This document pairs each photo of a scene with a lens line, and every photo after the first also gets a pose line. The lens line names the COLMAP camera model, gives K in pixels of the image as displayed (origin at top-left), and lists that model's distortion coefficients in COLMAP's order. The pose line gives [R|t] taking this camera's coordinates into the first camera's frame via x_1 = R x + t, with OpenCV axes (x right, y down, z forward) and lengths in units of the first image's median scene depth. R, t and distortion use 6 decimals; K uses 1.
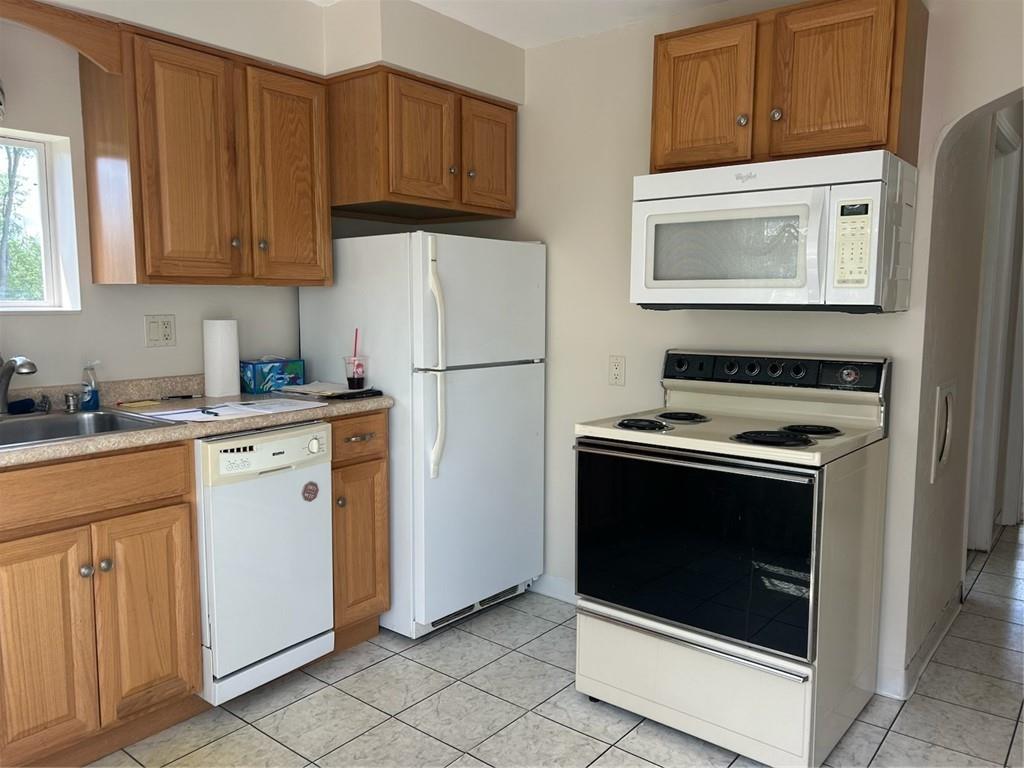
lens RADIAL K [[772.6, 0, 508.0], [0, 772.6, 384.2], [0, 0, 1]] dist [0.011743, -0.019349]
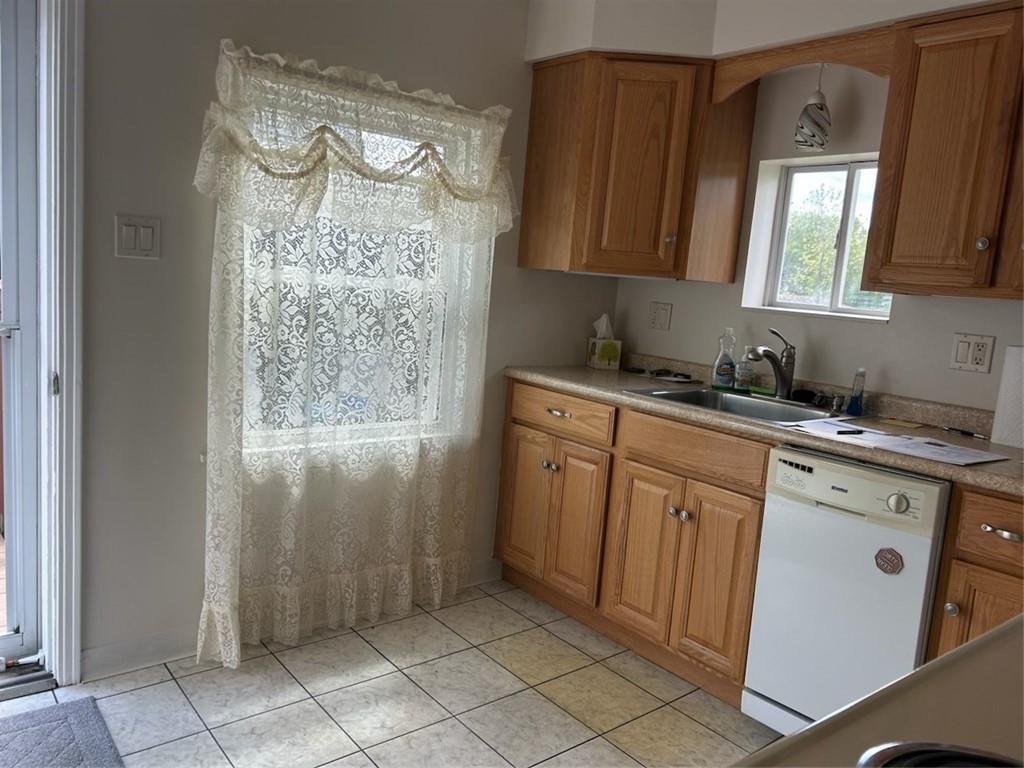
lens RADIAL K [[772.6, 0, 508.2], [0, 772.6, 383.8], [0, 0, 1]] dist [0.011743, -0.019349]
pose [[-0.222873, 0.107730, -0.968877, 0.585566], [-0.189577, 0.970111, 0.151476, -0.080621], [0.956237, 0.217436, -0.195788, 0.800687]]
